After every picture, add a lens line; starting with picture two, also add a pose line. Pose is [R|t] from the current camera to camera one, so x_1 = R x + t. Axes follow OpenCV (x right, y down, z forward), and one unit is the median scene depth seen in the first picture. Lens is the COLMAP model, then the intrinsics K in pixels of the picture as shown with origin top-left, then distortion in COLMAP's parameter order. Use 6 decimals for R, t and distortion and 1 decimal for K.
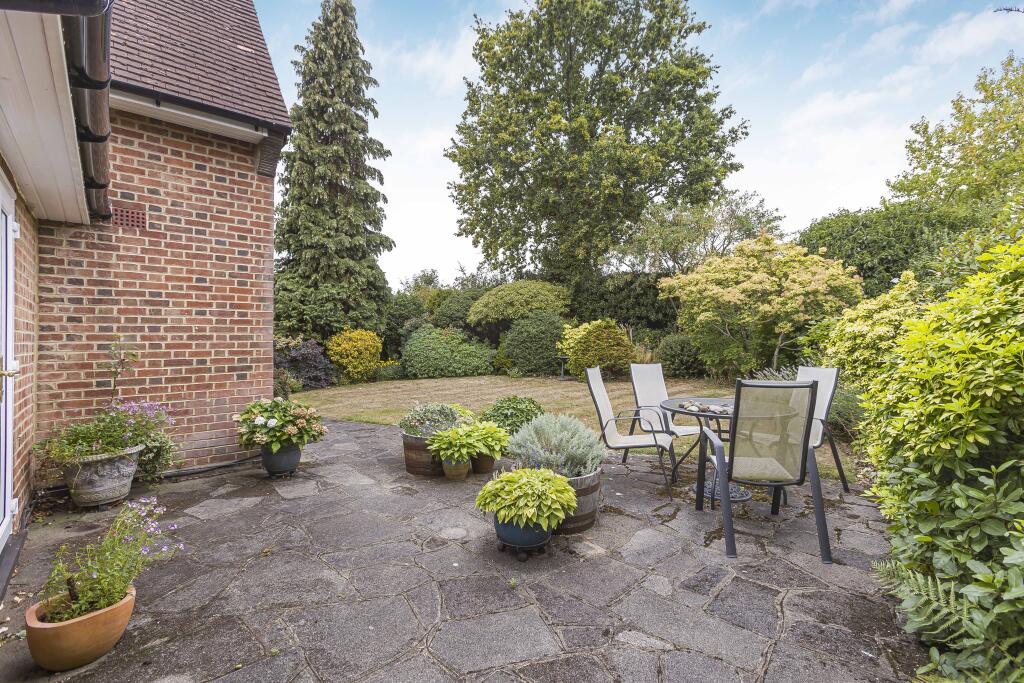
lens RADIAL K [[464.1, 0, 509.3], [0, 464.1, 341.9], [0, 0, 1]] dist [0.004424, 0.000627]
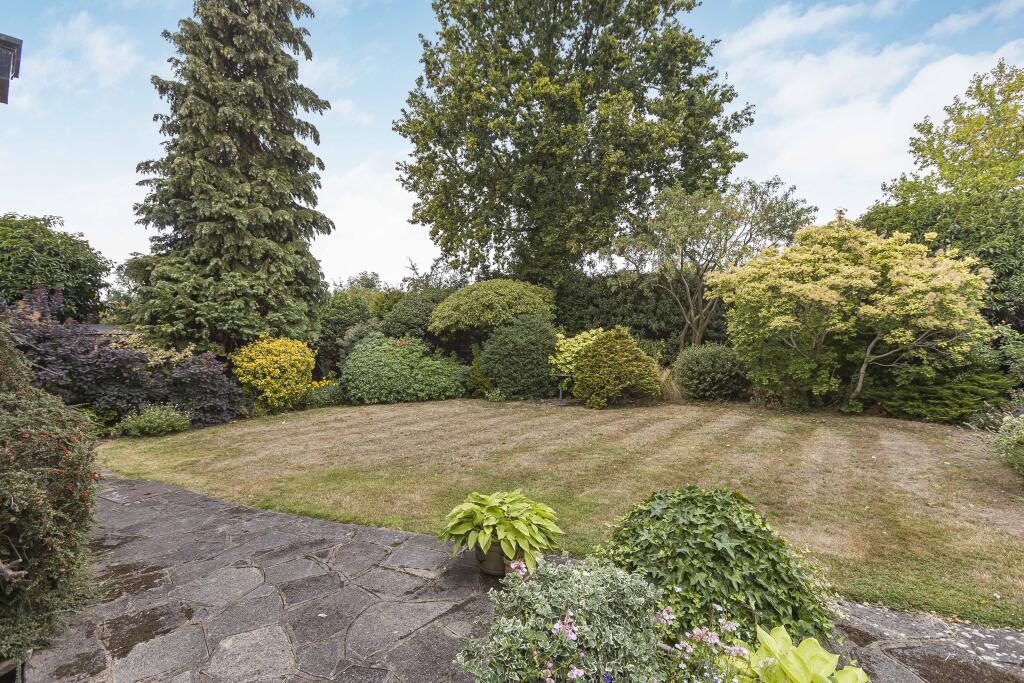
lens RADIAL K [[464.1, 0, 512.4], [0, 464.1, 342.6], [0, 0, 1]] dist [0.004424, 0.000627]
pose [[0.987674, 0.004253, 0.156470, -0.081084], [-0.000091, 0.999646, -0.026596, -0.000977], [-0.156528, 0.026254, 0.987325, 0.227517]]
